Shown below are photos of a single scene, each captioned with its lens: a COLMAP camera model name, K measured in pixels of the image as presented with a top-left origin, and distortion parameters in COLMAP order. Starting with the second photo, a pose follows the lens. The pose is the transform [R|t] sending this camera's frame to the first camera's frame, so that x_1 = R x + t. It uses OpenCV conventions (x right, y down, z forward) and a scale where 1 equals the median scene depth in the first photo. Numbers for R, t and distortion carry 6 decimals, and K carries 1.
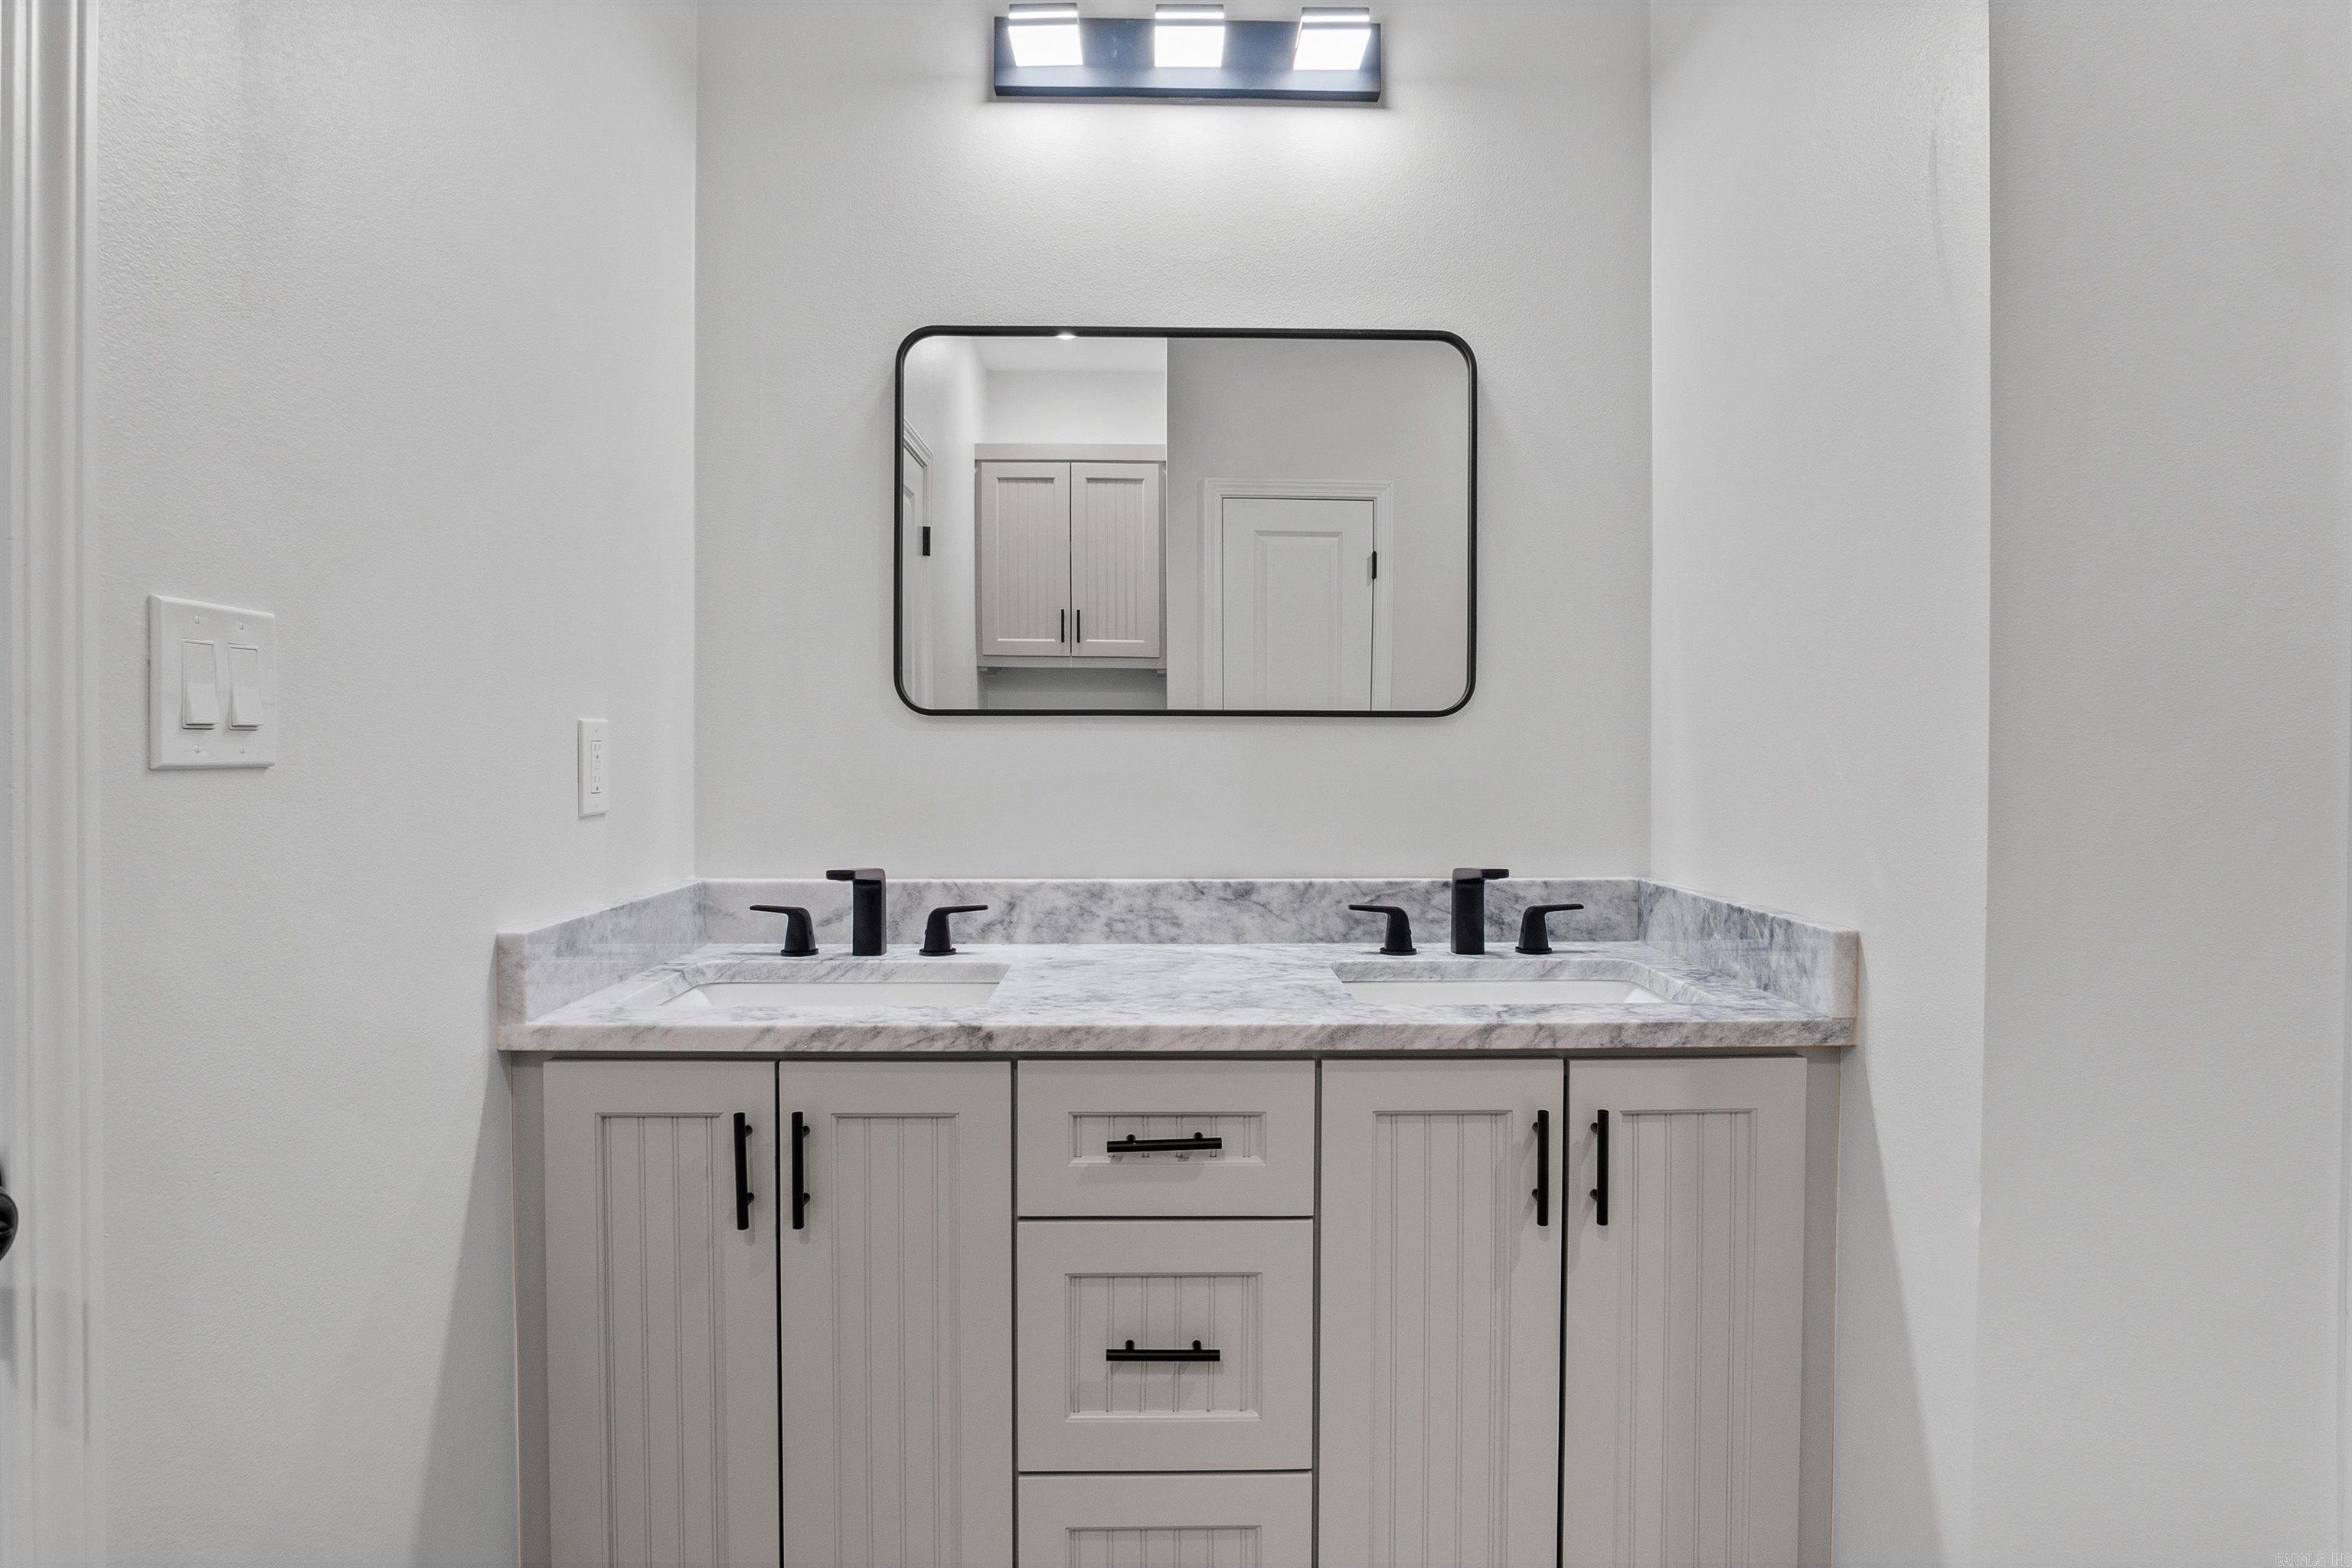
lens RADIAL K [[1261.8, 0, 1187.9], [0, 1261.8, 790.0], [0, 0, 1]] dist [-0.037382, 0.010709]
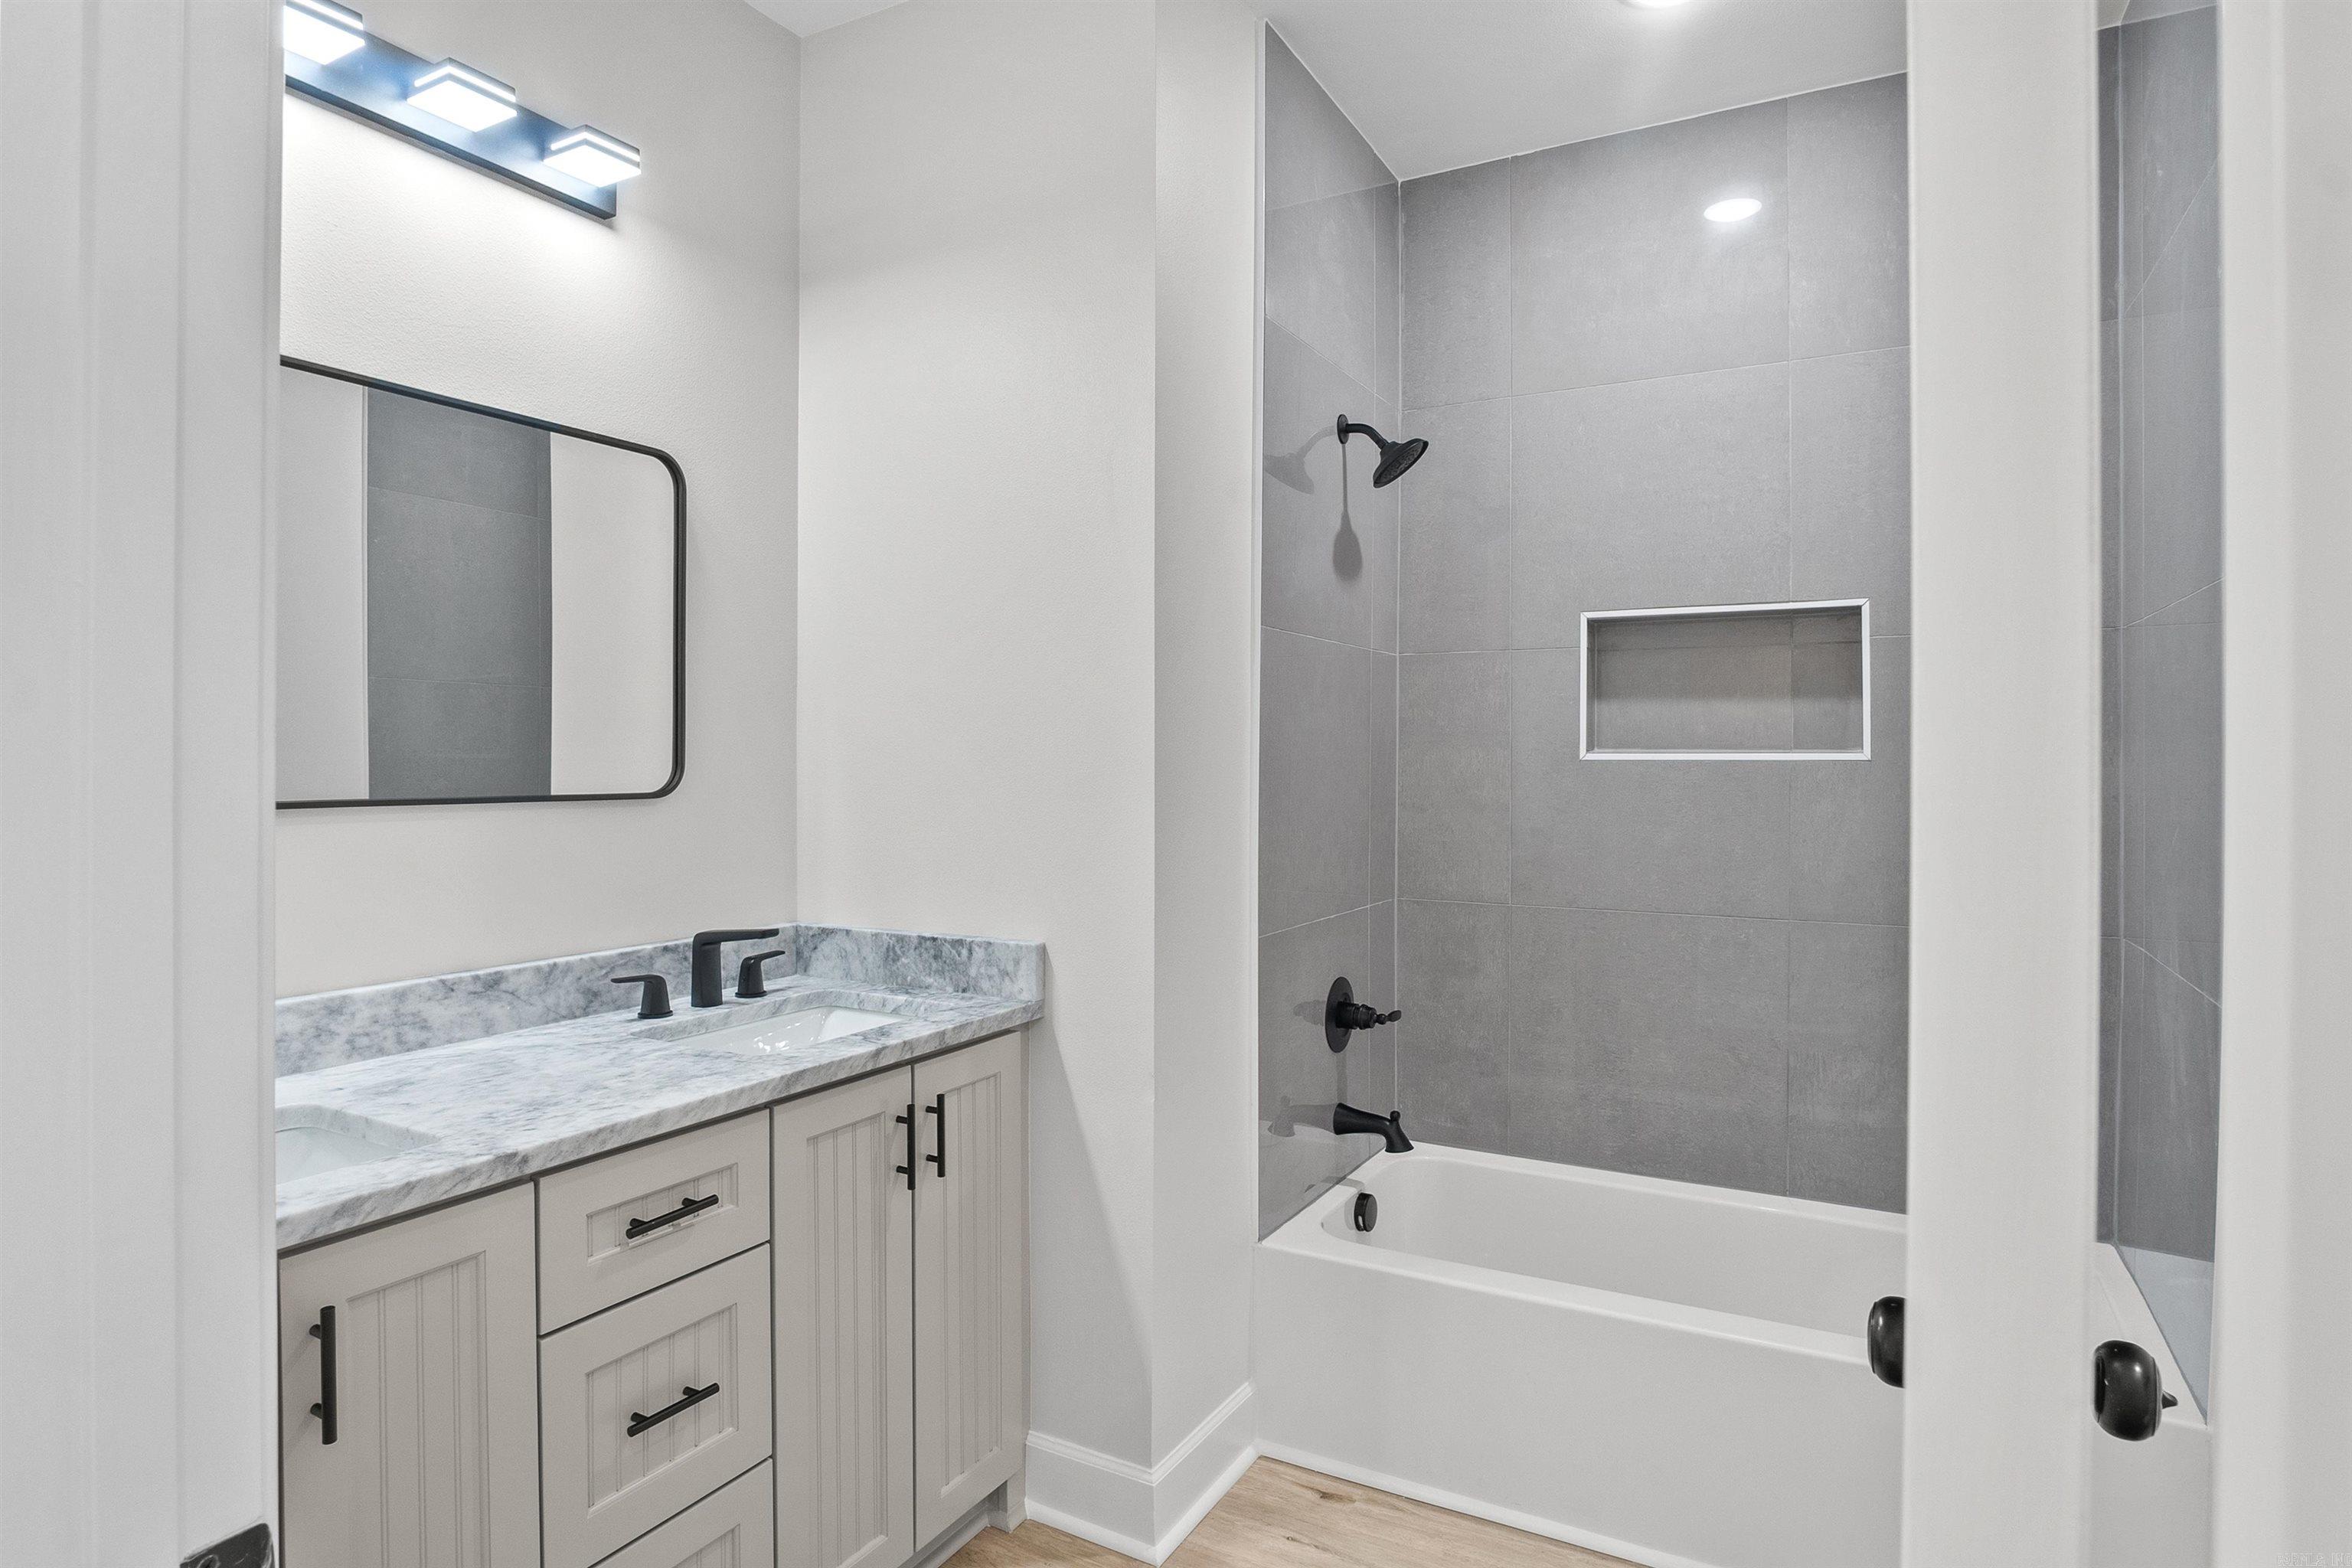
lens RADIAL K [[1261.8, 0, 1187.9], [0, 1261.8, 790.0], [0, 0, 1]] dist [-0.037382, 0.010709]
pose [[0.501367, -0.022387, 0.864945, -0.536126], [0.030361, 0.999505, 0.008271, -0.062285], [-0.864702, 0.022114, 0.501798, 0.041763]]
